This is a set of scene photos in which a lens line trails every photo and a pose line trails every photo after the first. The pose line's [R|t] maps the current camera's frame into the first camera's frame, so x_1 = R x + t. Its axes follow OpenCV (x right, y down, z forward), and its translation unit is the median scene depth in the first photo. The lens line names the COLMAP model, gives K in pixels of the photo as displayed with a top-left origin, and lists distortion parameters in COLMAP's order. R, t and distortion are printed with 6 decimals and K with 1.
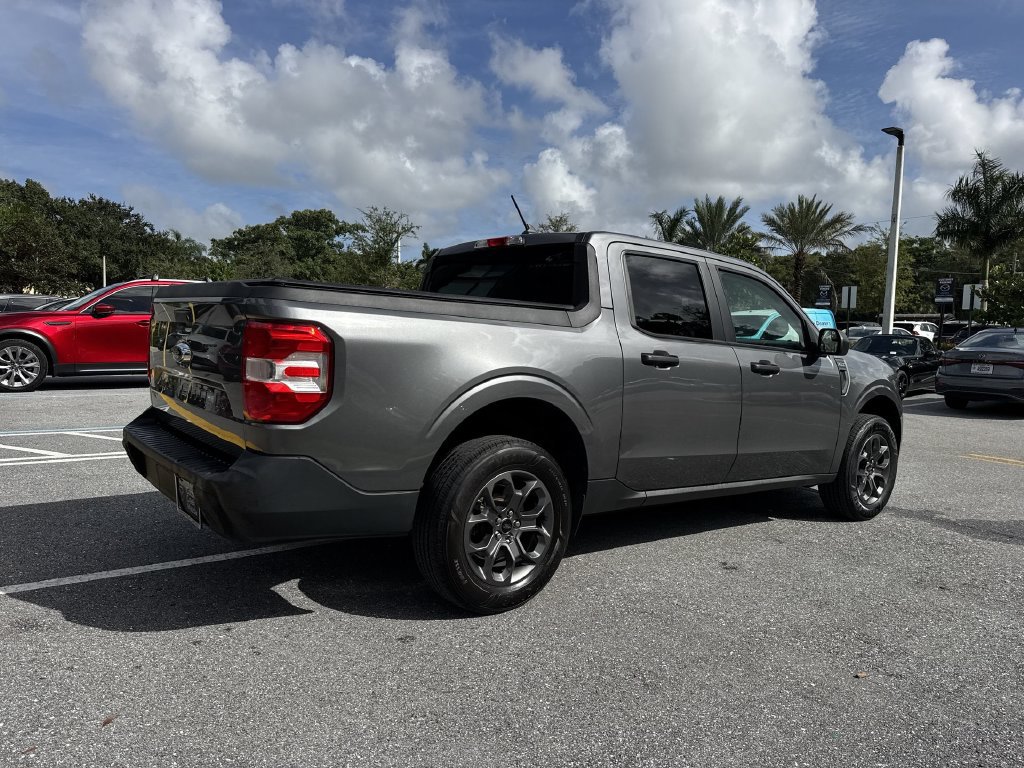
lens RADIAL K [[773.4, 0, 515.2], [0, 773.4, 386.4], [0, 0, 1]] dist [0.058781, -0.088878]
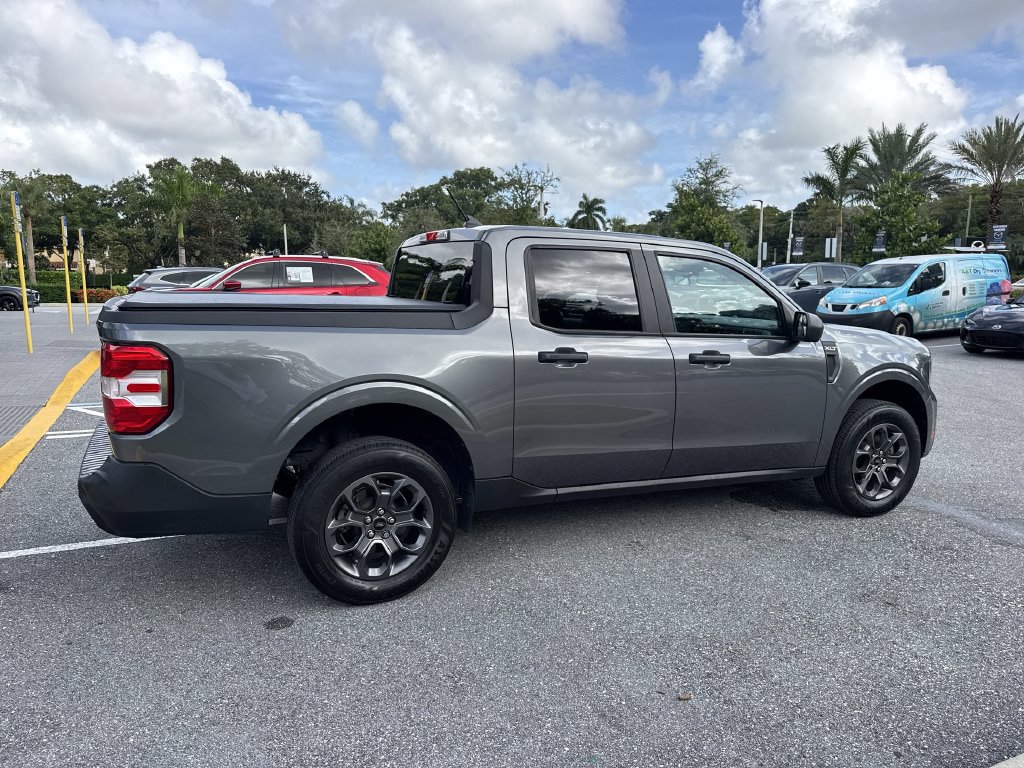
lens RADIAL K [[760.9, 0, 504.9], [0, 760.9, 383.9], [0, 0, 1]] dist [0.106766, -0.182361]
pose [[0.969416, 0.006092, -0.245348, 0.041220], [0.010202, 0.997827, 0.065089, -0.007507], [0.245211, -0.065602, 0.967248, 0.005217]]
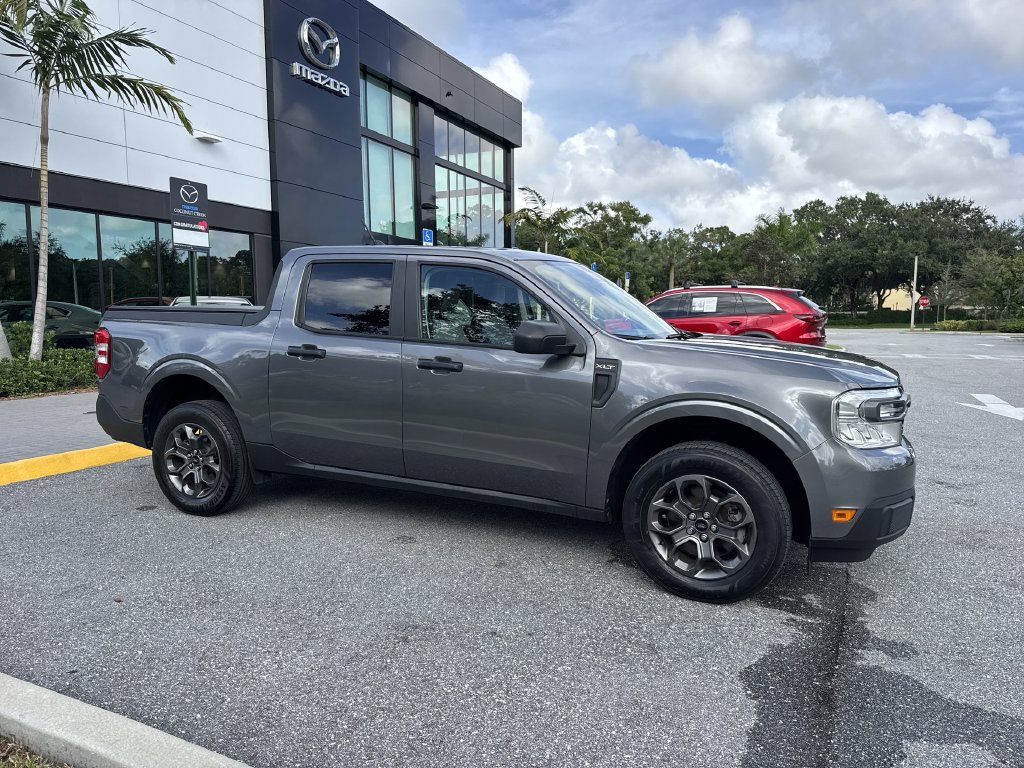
lens RADIAL K [[760.9, 0, 504.9], [0, 760.9, 383.9], [0, 0, 1]] dist [0.106766, -0.182361]
pose [[0.407987, 0.050240, -0.911604, 0.160012], [-0.051930, 0.998145, 0.031768, -0.004589], [0.911510, 0.034379, 0.409839, 0.093278]]
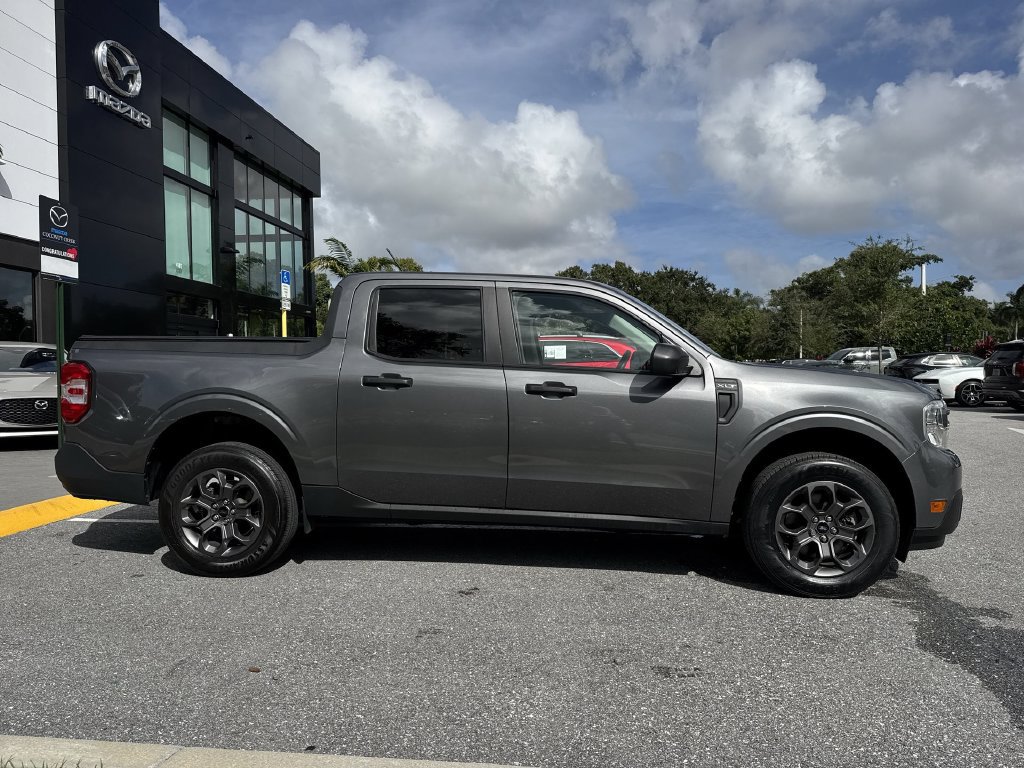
lens RADIAL K [[761.2, 0, 526.1], [0, 761.2, 384.2], [0, 0, 1]] dist [0.035640, -0.054503]
pose [[0.696832, -0.022728, -0.716874, 0.127695], [-0.023436, 0.998243, -0.054430, 0.002647], [0.716851, 0.054729, 0.695075, 0.045947]]
